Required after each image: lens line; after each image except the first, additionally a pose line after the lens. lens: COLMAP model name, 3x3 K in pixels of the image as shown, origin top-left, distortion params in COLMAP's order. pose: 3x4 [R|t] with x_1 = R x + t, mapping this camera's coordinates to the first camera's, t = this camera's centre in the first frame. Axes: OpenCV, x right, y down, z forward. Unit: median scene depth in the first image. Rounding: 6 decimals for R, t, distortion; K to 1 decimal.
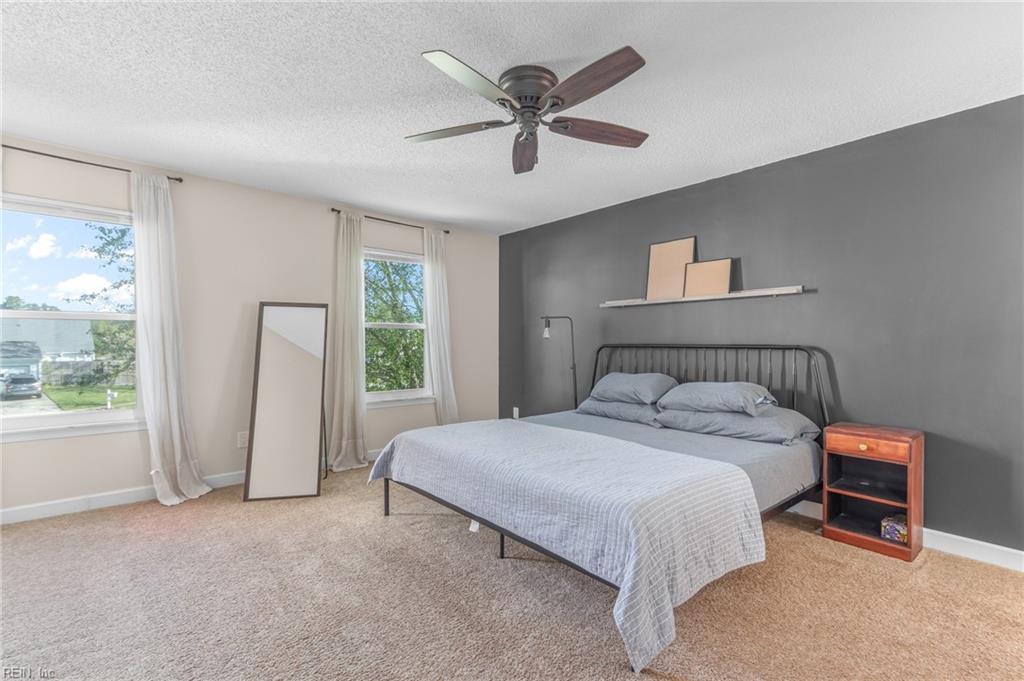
lens RADIAL K [[463.8, 0, 508.4], [0, 463.8, 343.0], [0, 0, 1]] dist [0.015938, 0.000164]
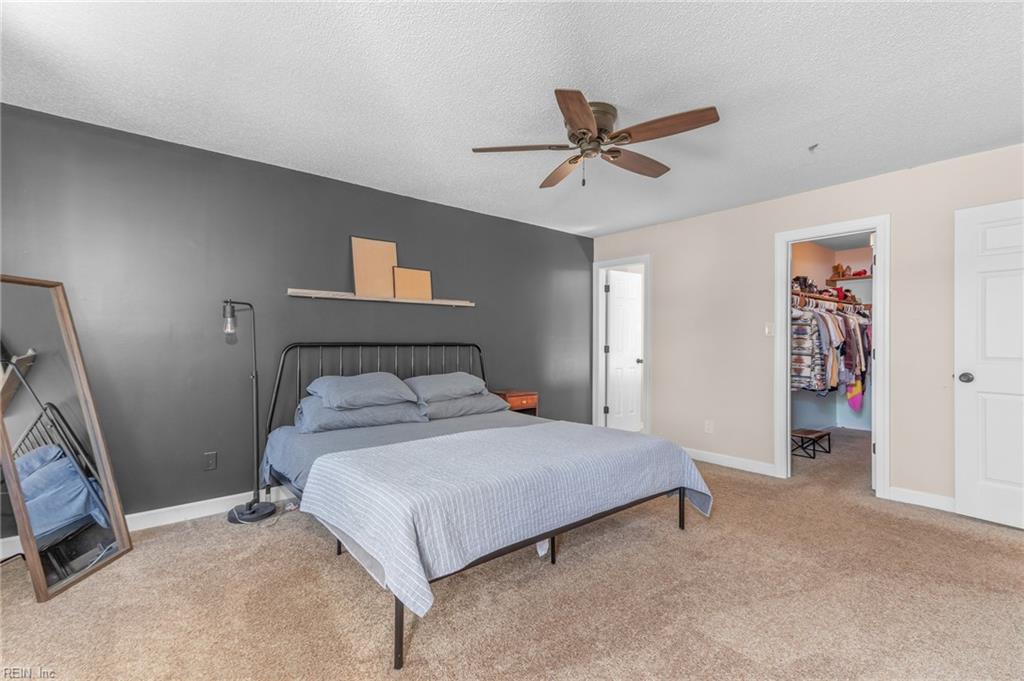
lens RADIAL K [[463.8, 0, 508.4], [0, 463.8, 337.2], [0, 0, 1]] dist [0.015938, 0.000164]
pose [[0.025933, 0.004269, 0.999655, -0.679540], [-0.008043, 0.999959, -0.004062, -0.007452], [-0.999631, -0.007935, 0.025967, 0.722914]]
